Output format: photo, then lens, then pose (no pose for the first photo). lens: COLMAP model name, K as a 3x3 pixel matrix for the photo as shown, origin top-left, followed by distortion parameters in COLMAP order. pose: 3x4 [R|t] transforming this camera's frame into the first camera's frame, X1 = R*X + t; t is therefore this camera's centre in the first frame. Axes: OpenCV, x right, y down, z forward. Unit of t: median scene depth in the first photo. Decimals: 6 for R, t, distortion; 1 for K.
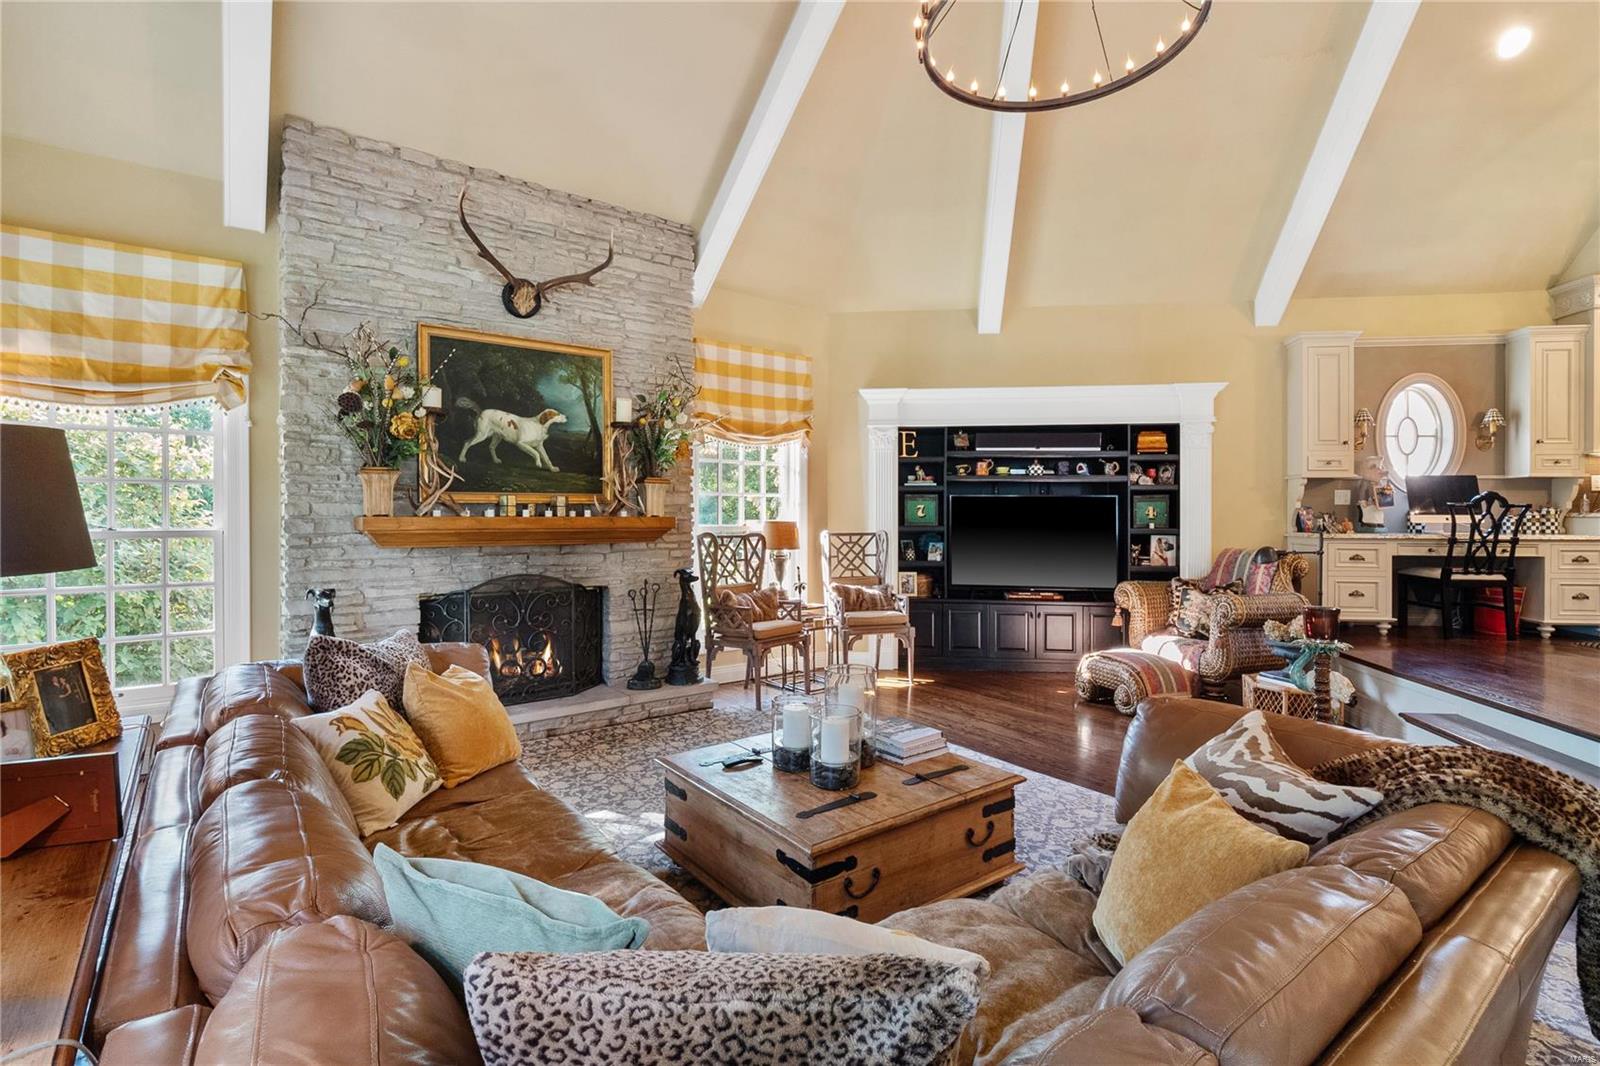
lens RADIAL K [[747.5, 0, 813.2], [0, 747.5, 518.1], [0, 0, 1]] dist [-0.002971, -0.000268]
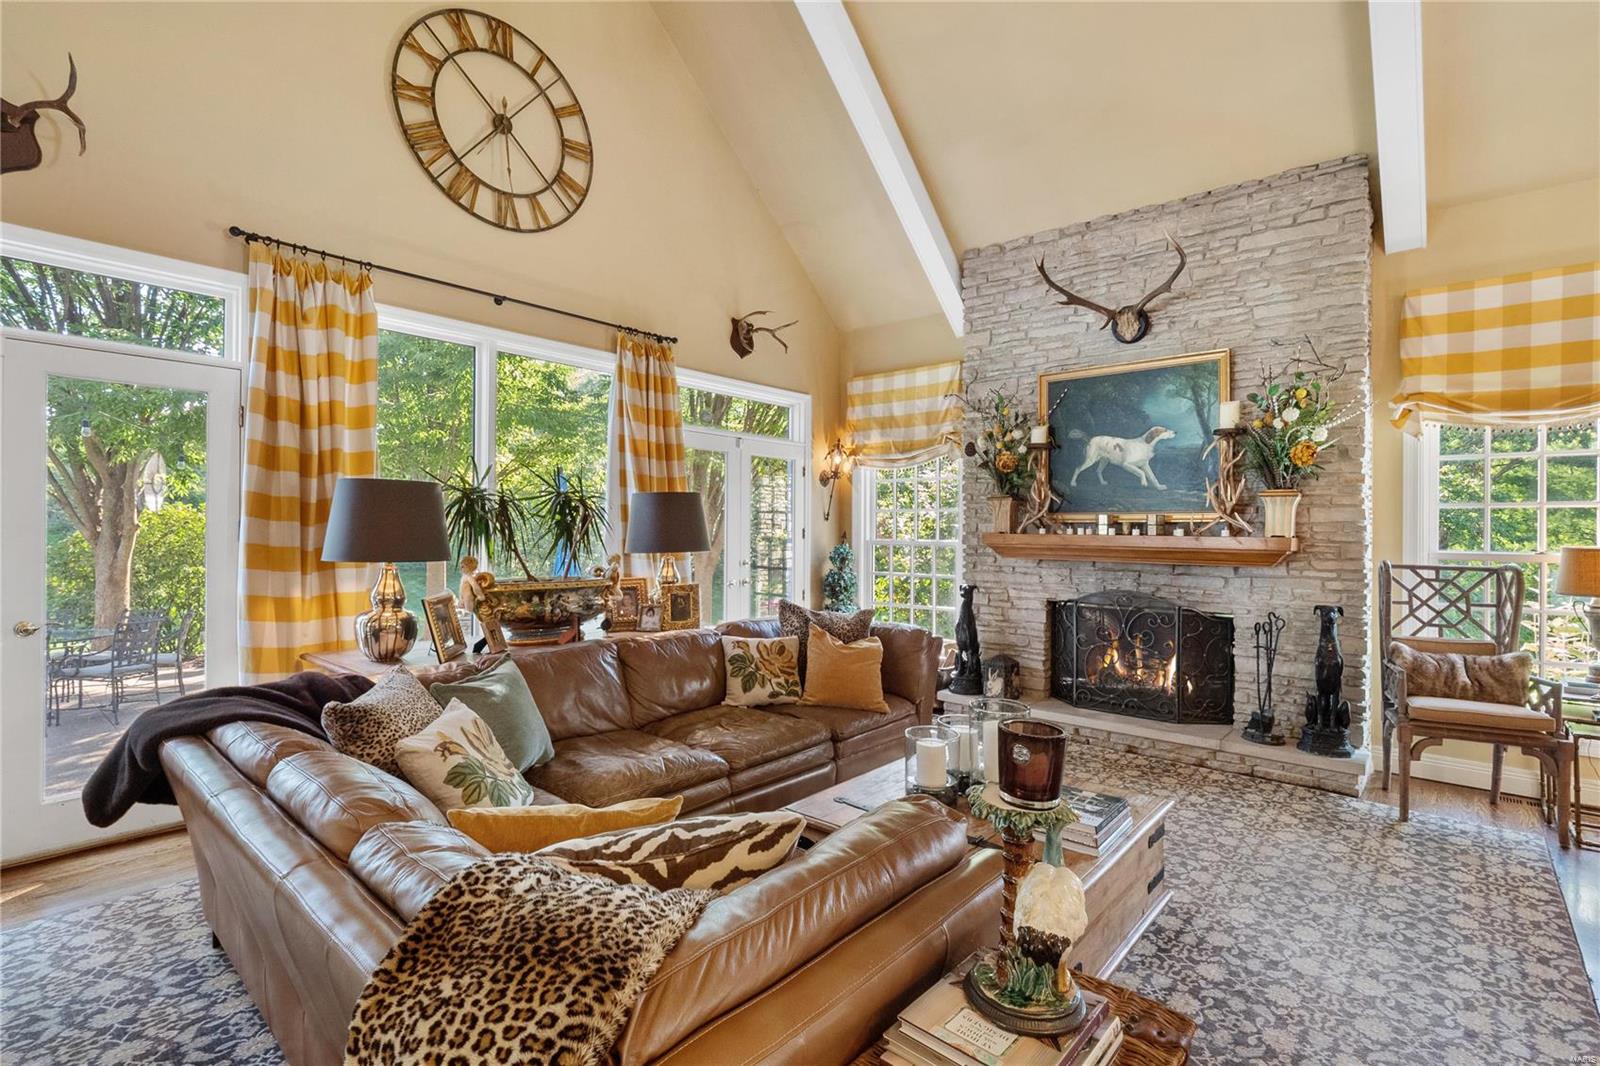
lens RADIAL K [[756.3, 0, 808.6], [0, 756.3, 527.9], [0, 0, 1]] dist [-0.009576, -0.000631]
pose [[0.196738, -0.002382, -0.980453, 0.482093], [-0.012898, 0.999904, -0.005018, -0.000858], [0.980371, 0.013633, 0.196688, 0.317965]]
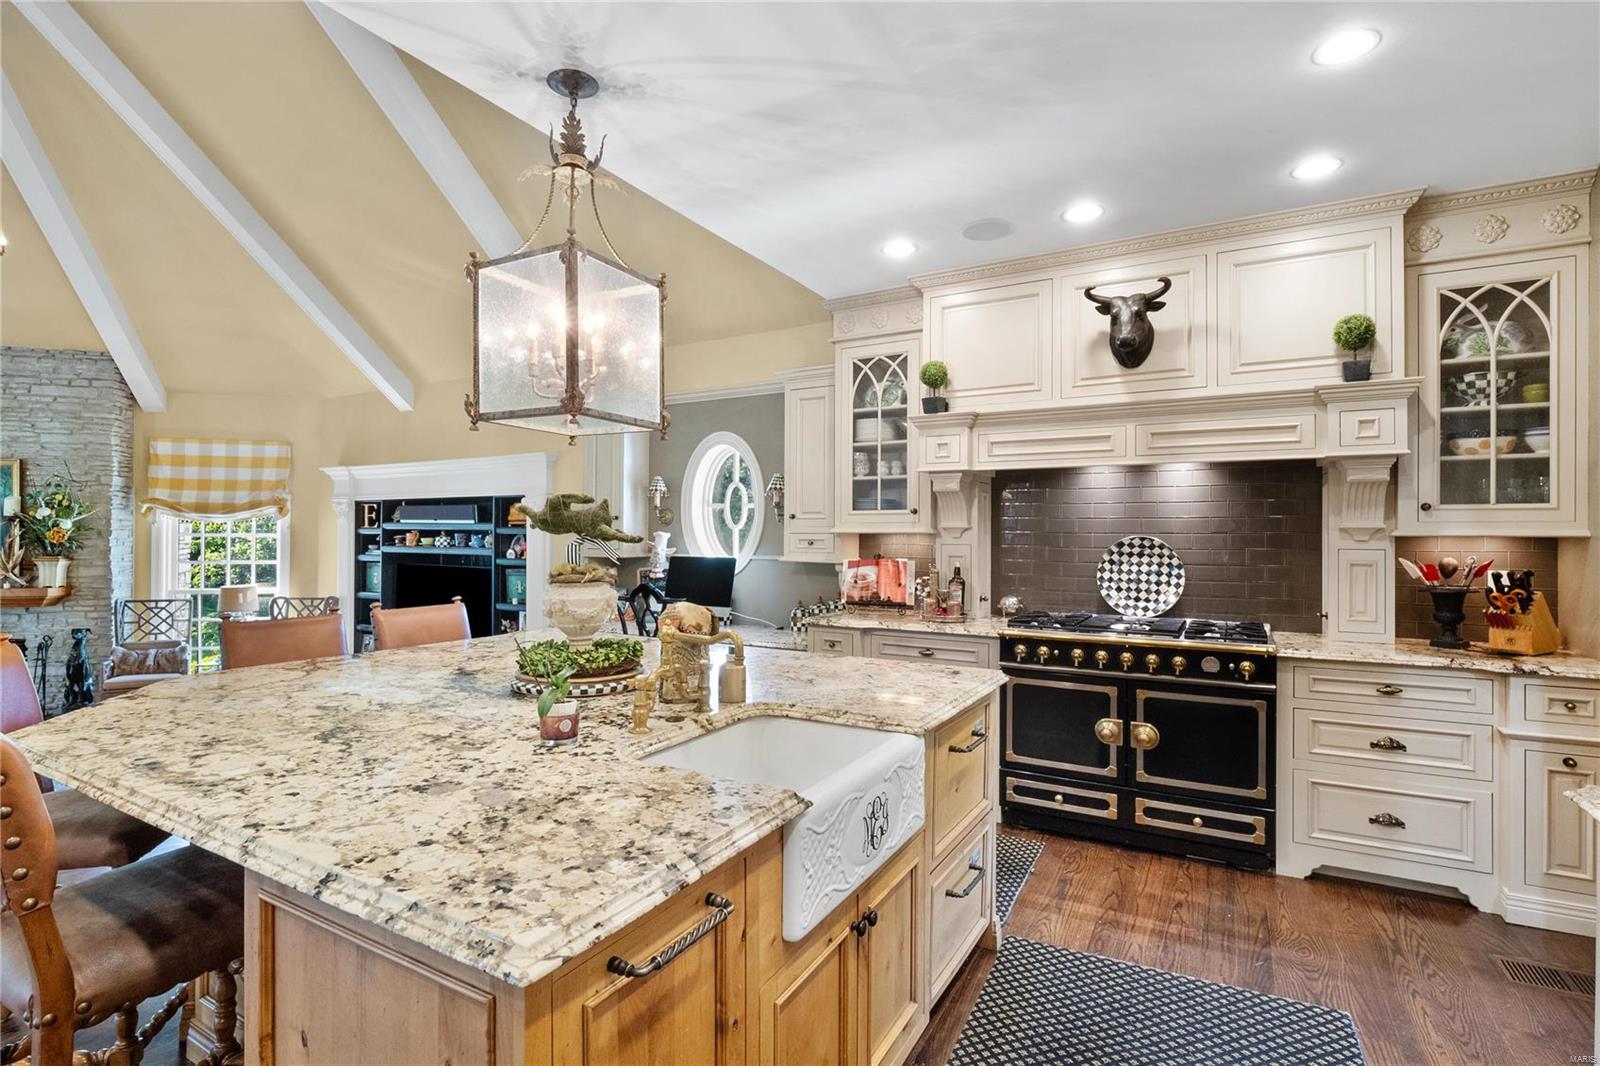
lens RADIAL K [[752.3, 0, 800.0], [0, 752.3, 533.0], [0, 0, 1]] dist [-0.013397, -0.001256]
pose [[0.924695, 0.002296, -0.380701, 1.414927], [-0.006574, 0.999929, -0.009938, -0.086150], [0.380651, 0.011692, 0.924645, 0.301750]]
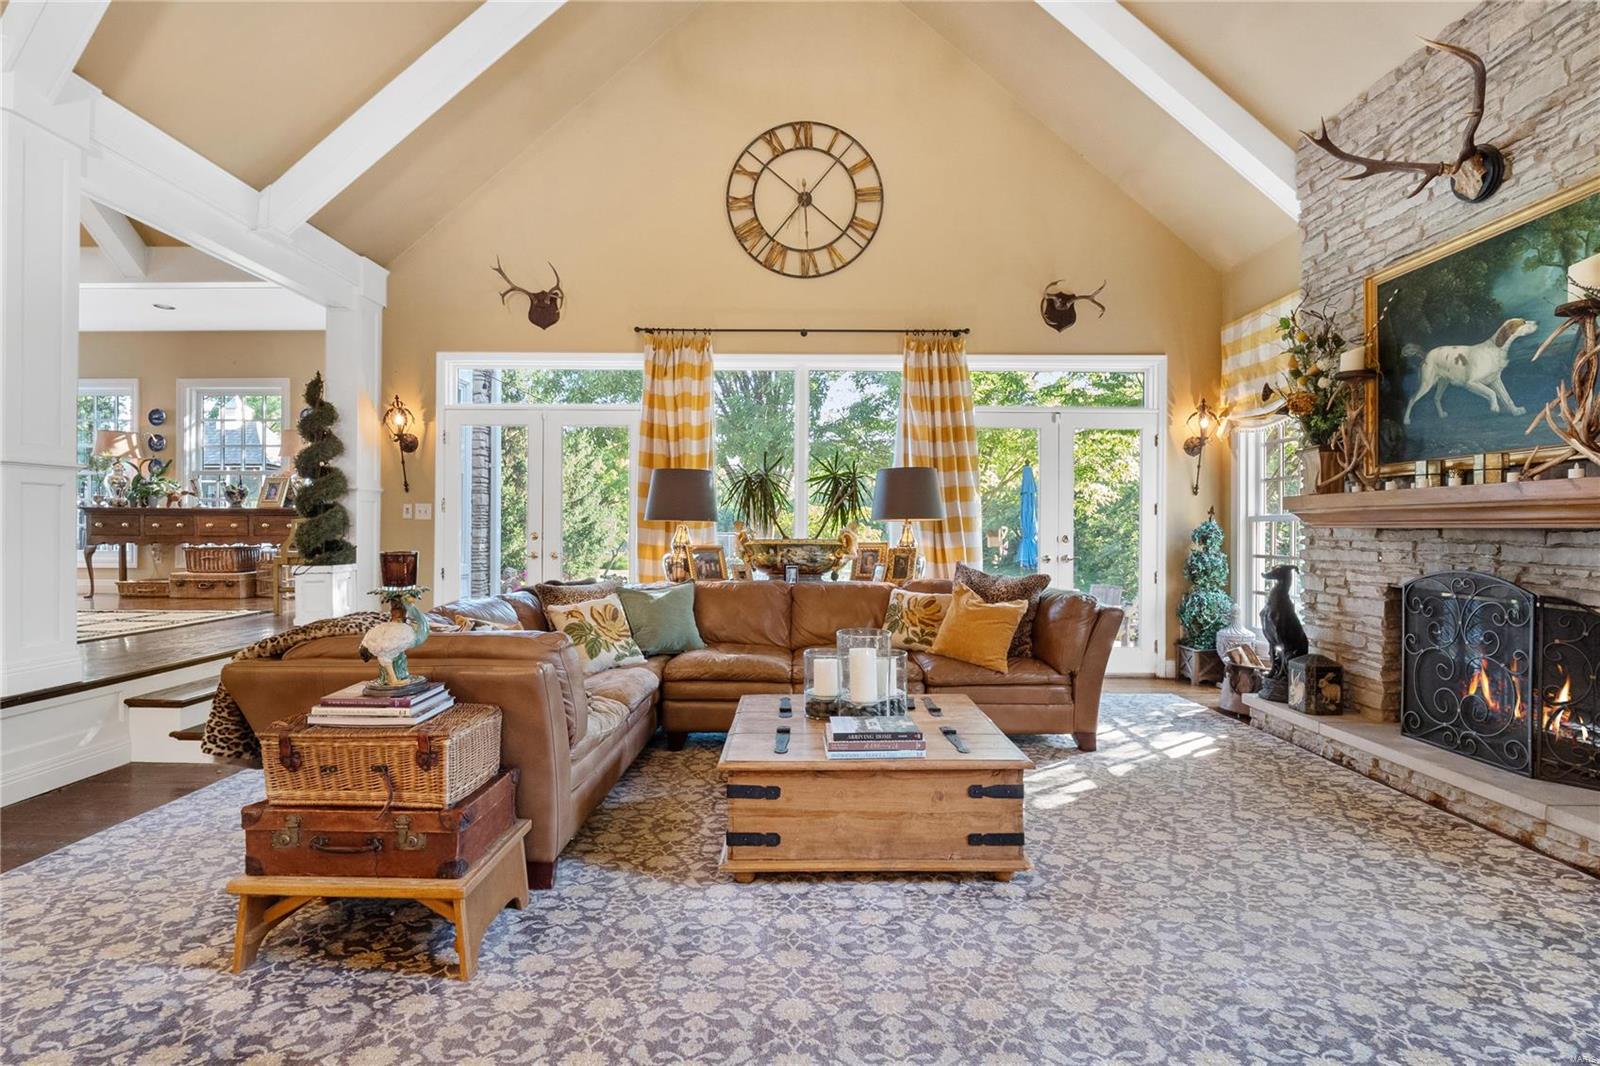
lens RADIAL K [[766.1, 0, 793.7], [0, 766.1, 535.2], [0, 0, 1]] dist [-0.011020, -0.001119]
pose [[-0.622735, -0.000177, -0.782433, 0.486539], [-0.009463, 0.999929, 0.007306, 0.036933], [0.782376, 0.011954, -0.622692, 0.831205]]
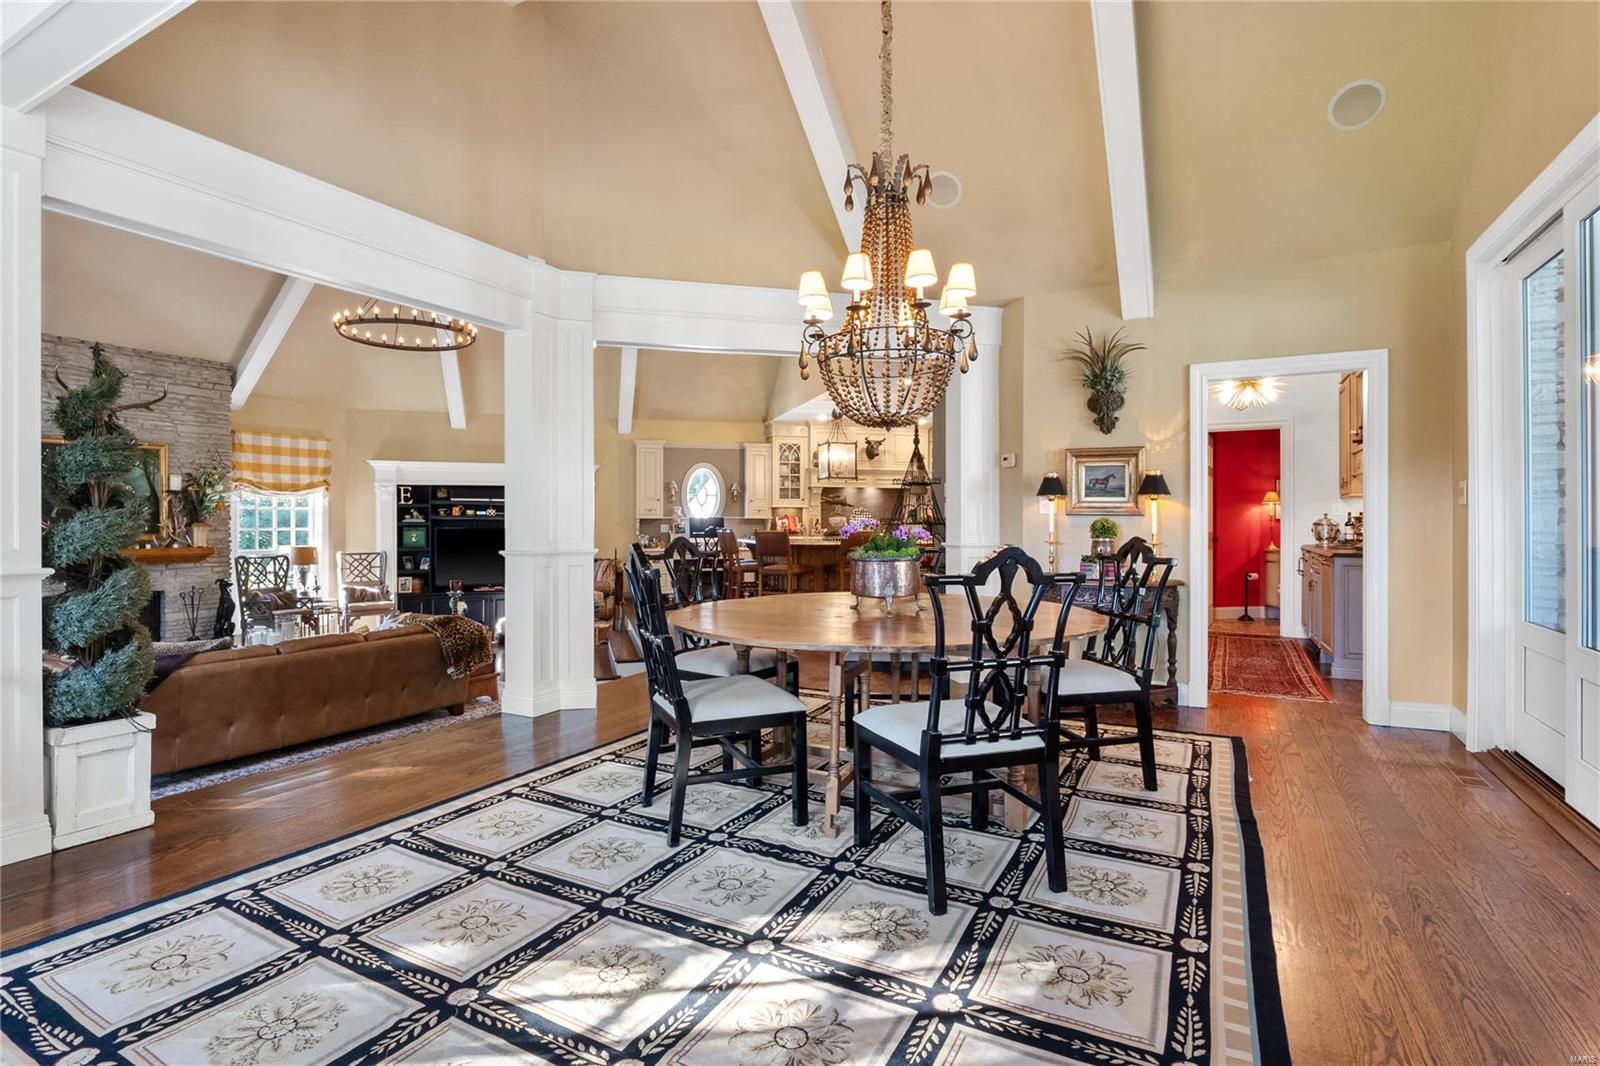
lens RADIAL K [[757.3, 0, 812.7], [0, 757.3, 525.6], [0, 0, 1]] dist [-0.016760, -0.000257]
pose [[0.907139, -0.005344, 0.420798, 0.300454], [0.005480, 0.999985, 0.000886, -0.041140], [-0.420796, 0.001502, 0.907154, -1.000377]]
